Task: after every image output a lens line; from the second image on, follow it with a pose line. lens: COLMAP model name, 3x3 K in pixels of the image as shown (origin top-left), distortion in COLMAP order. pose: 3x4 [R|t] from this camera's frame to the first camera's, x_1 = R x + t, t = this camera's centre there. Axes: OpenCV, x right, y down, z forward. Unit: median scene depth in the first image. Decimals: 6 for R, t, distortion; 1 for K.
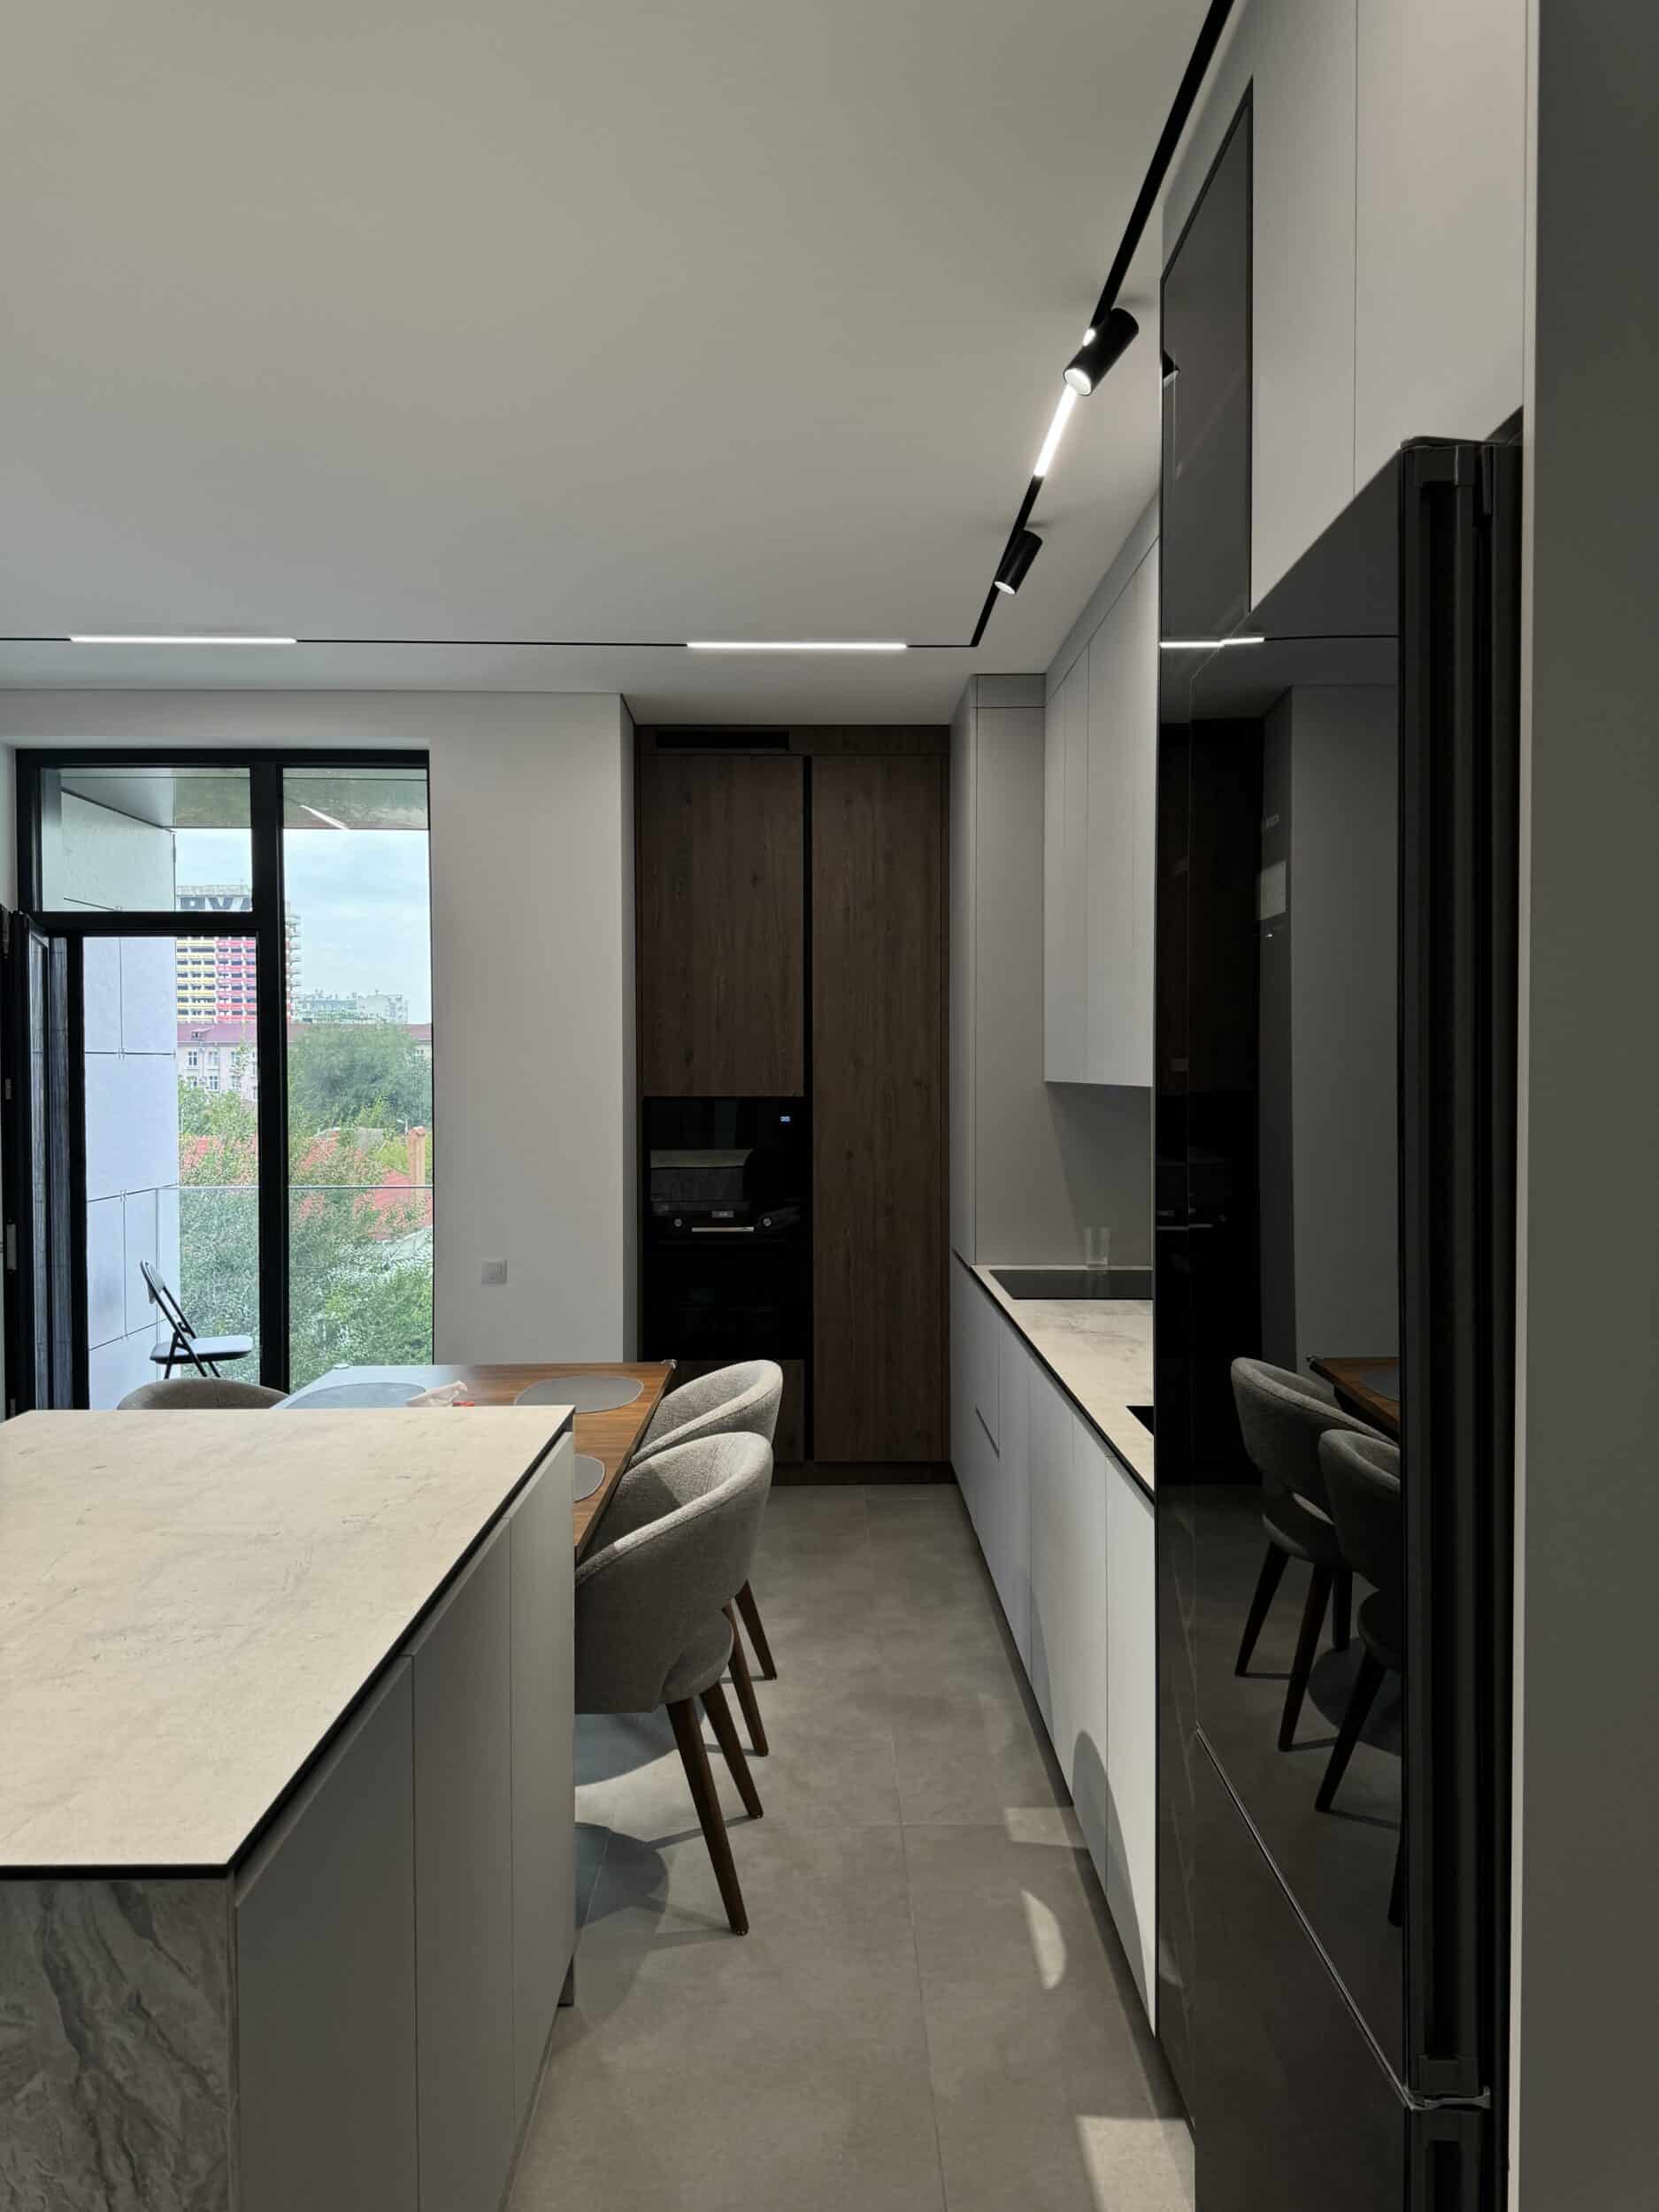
lens RADIAL K [[1564.2, 0, 852.0], [0, 1564.2, 1081.9], [0, 0, 1]] dist [0.040645, -0.052949]
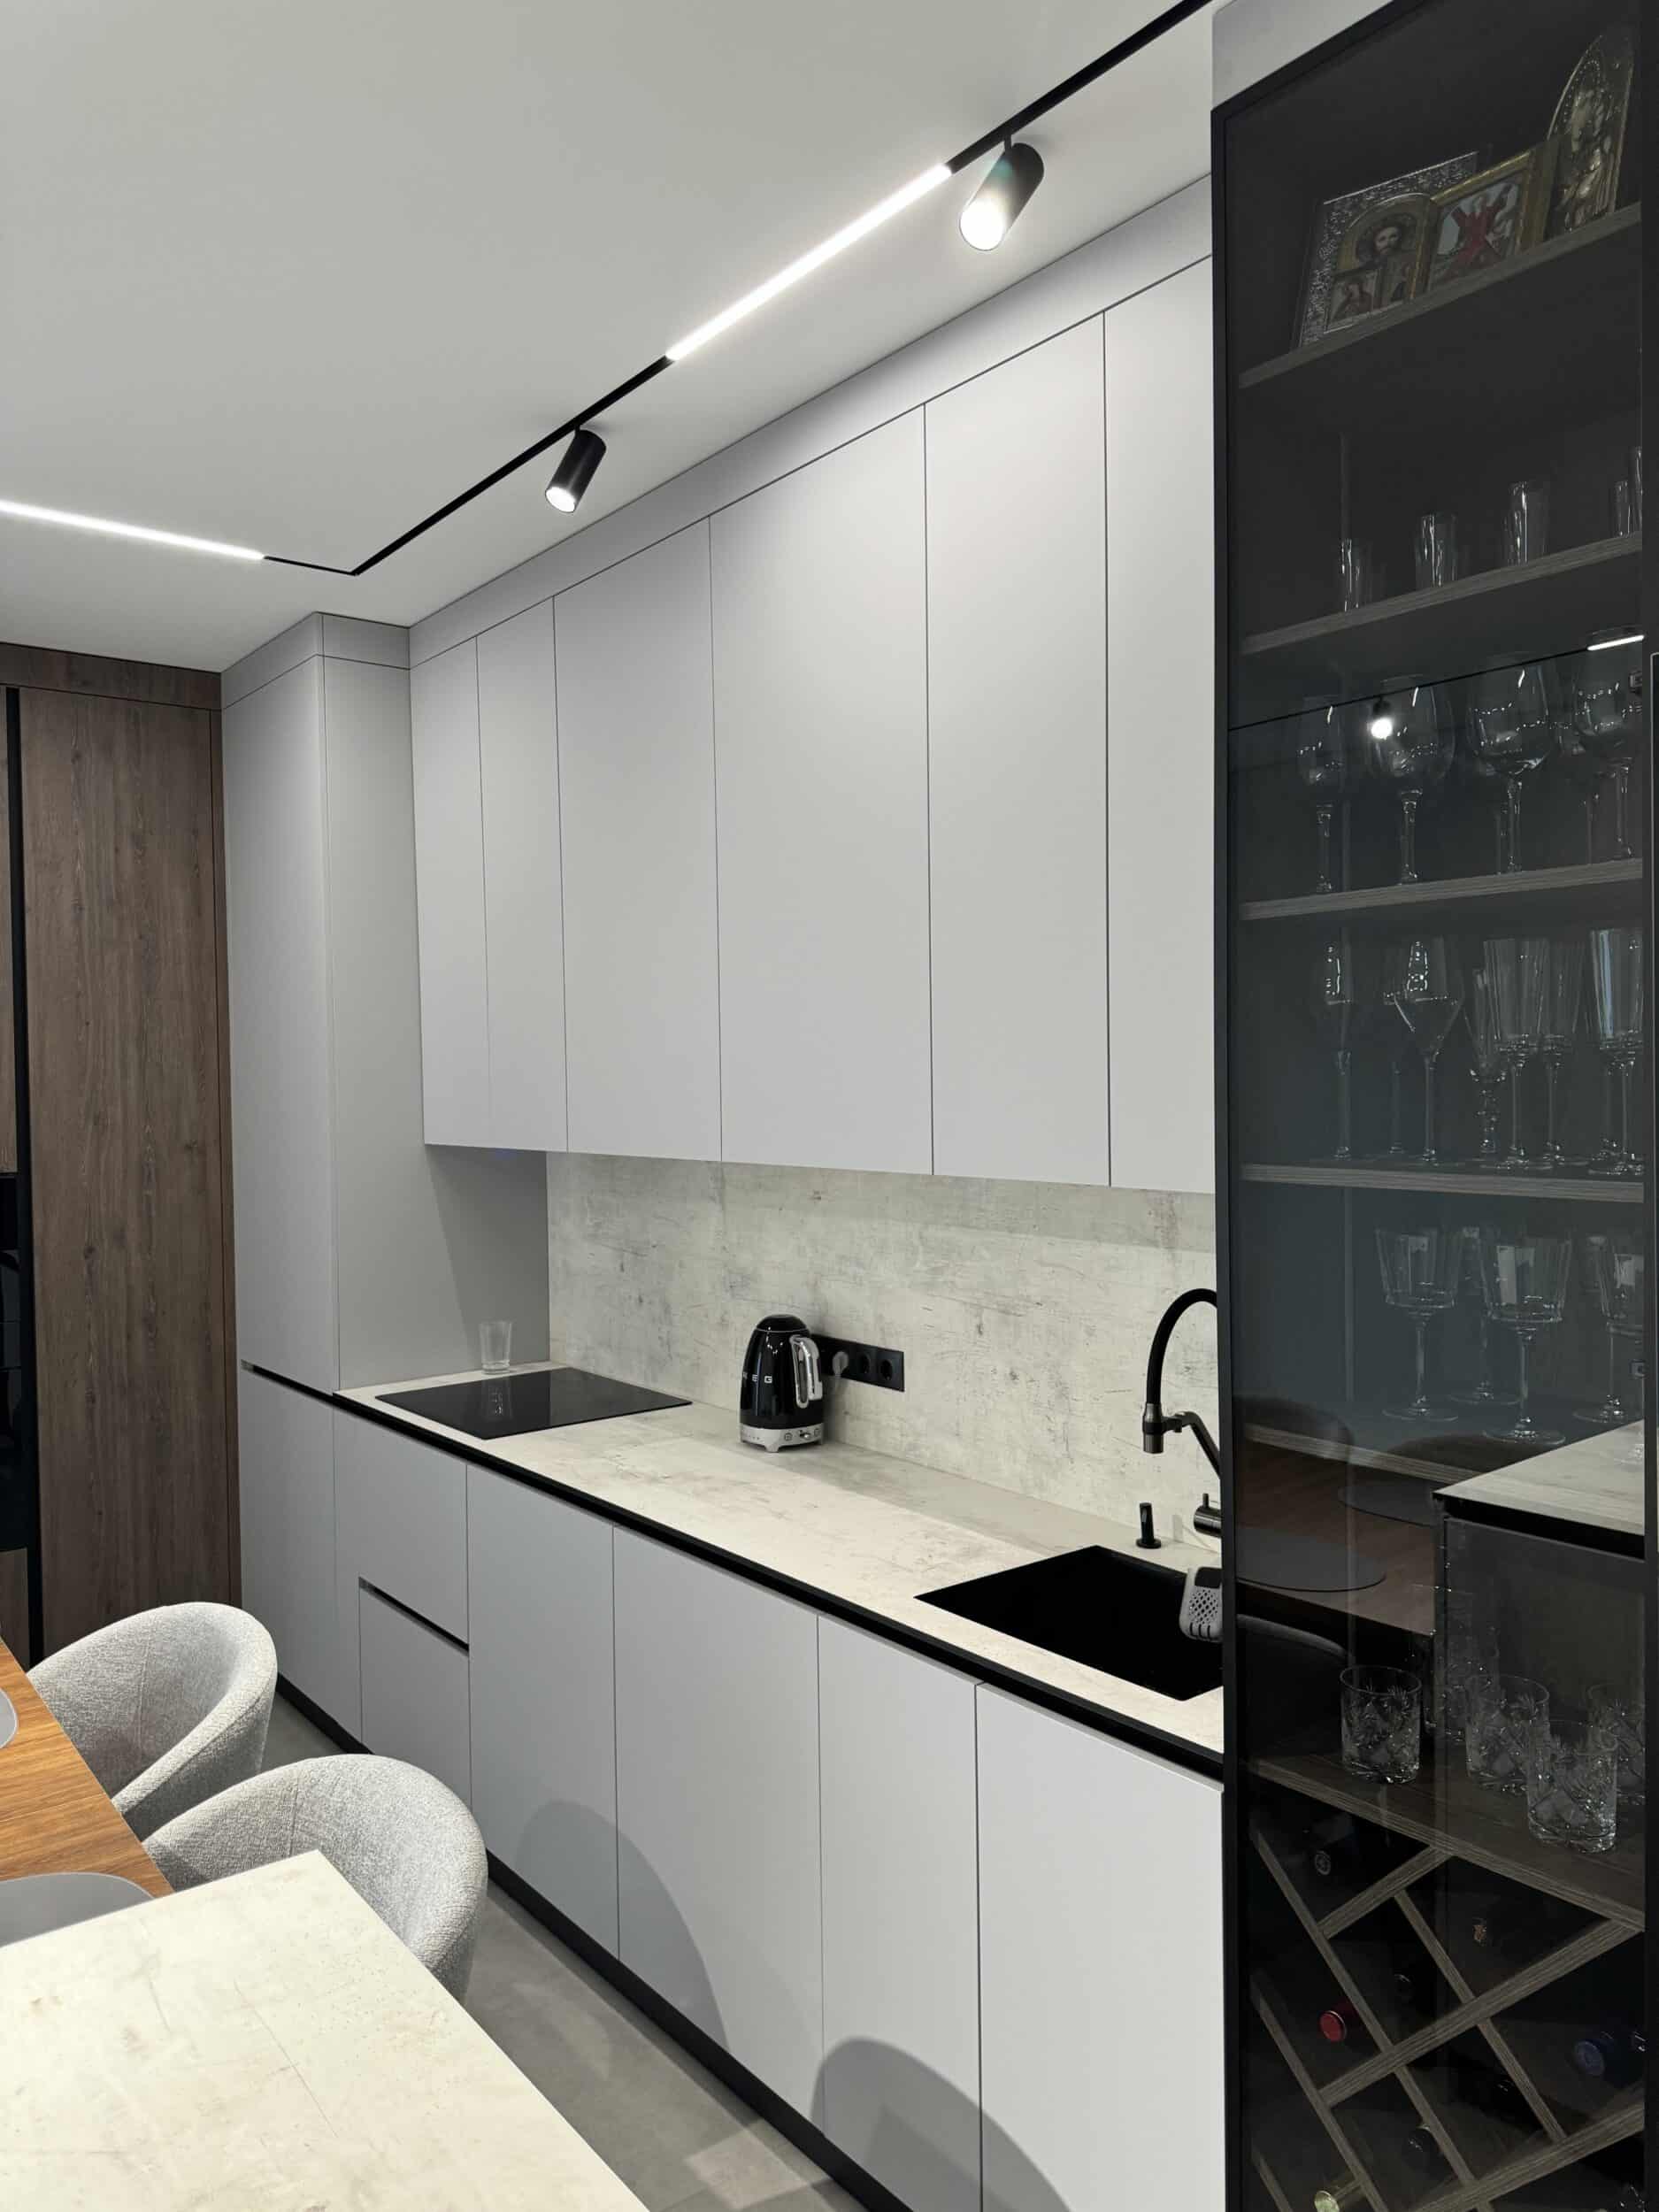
lens RADIAL K [[1564.2, 0, 851.2], [0, 1564.2, 1097.8], [0, 0, 1]] dist [0.040645, -0.052949]
pose [[0.796703, -0.021194, 0.603999, -0.271383], [0.020554, 0.999757, 0.007970, -0.037362], [-0.604021, 0.006065, 0.796945, 0.361178]]
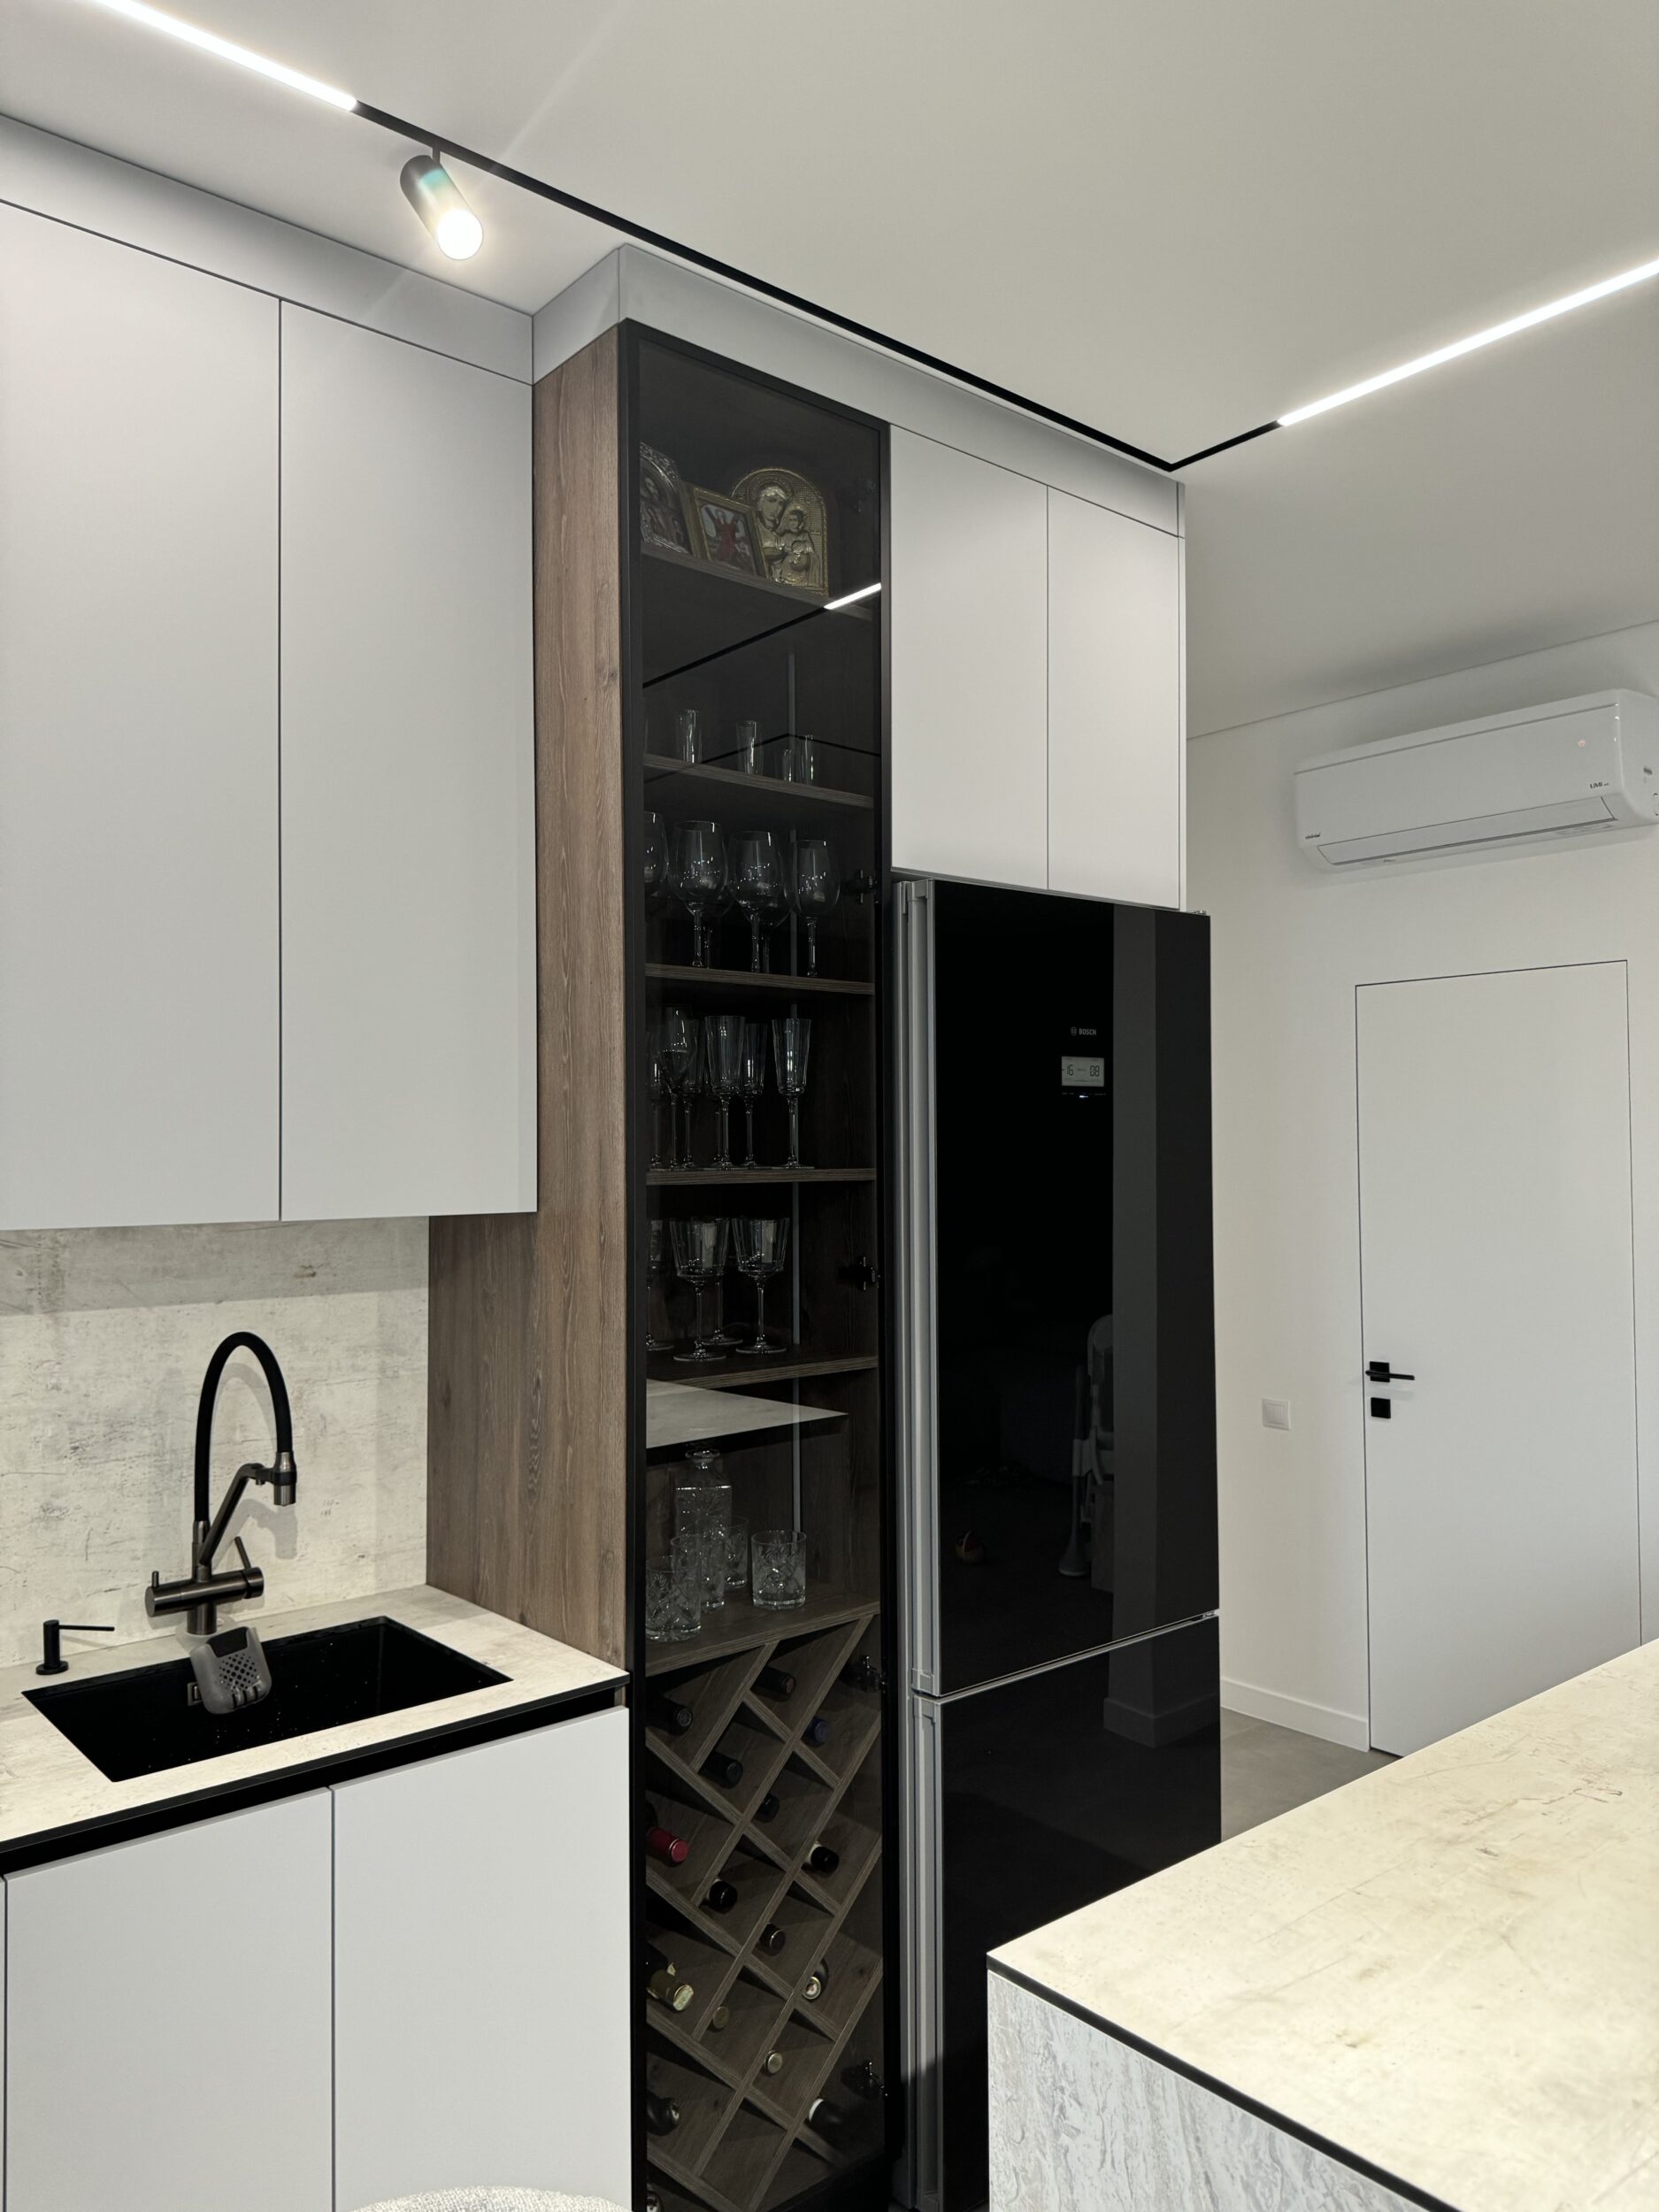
lens RADIAL K [[1564.2, 0, 807.2], [0, 1564.2, 1110.7], [0, 0, 1]] dist [0.040645, -0.052949]
pose [[-0.619873, 0.020208, 0.784442, -0.393313], [0.014677, 0.999792, -0.014158, -0.024492], [-0.784565, 0.002737, -0.620041, 1.024959]]
